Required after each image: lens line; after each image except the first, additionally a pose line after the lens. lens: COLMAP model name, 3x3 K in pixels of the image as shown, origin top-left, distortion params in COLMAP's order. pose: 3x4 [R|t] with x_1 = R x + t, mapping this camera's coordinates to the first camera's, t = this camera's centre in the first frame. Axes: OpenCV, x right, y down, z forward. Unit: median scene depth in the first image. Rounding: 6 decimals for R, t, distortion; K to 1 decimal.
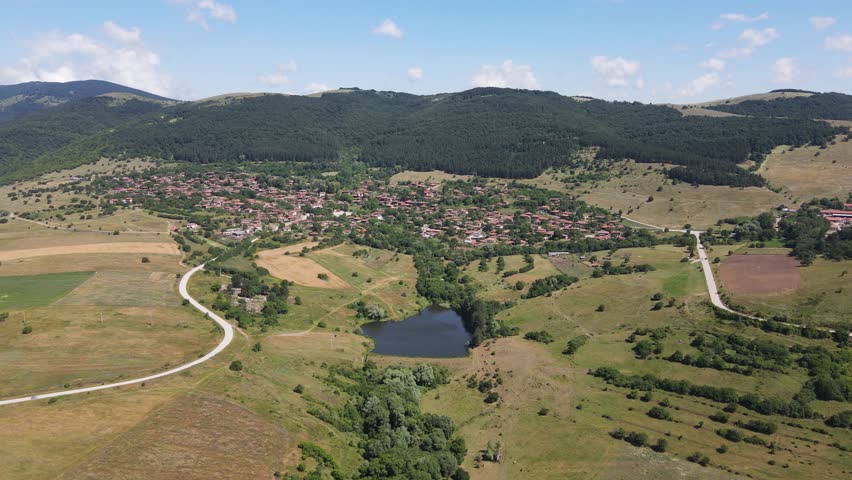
lens RADIAL K [[624.6, 0, 428.1], [0, 624.6, 234.2], [0, 0, 1]] dist [-0.014746, 0.041228]
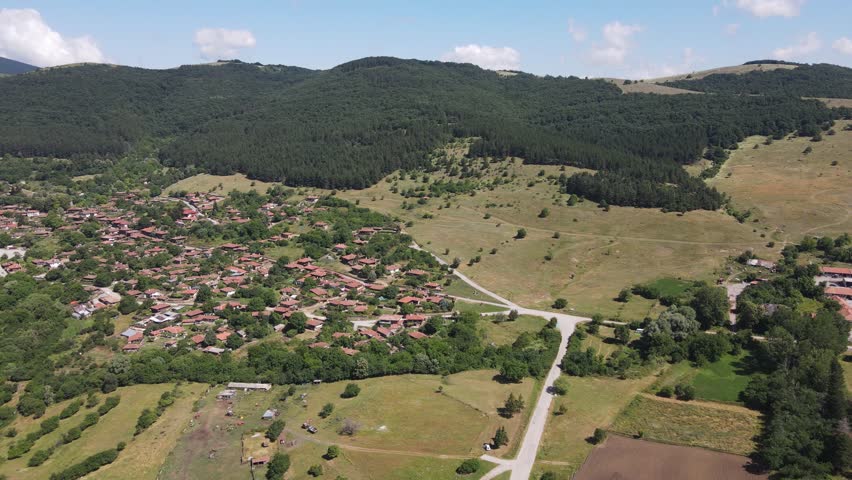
lens RADIAL K [[624.6, 0, 428.1], [0, 624.6, 234.2], [0, 0, 1]] dist [-0.014746, 0.041228]
pose [[0.999694, -0.003545, 0.024482, 0.248552], [0.002942, 0.999693, 0.024617, -0.067423], [-0.024562, -0.024538, 0.999397, 0.419191]]
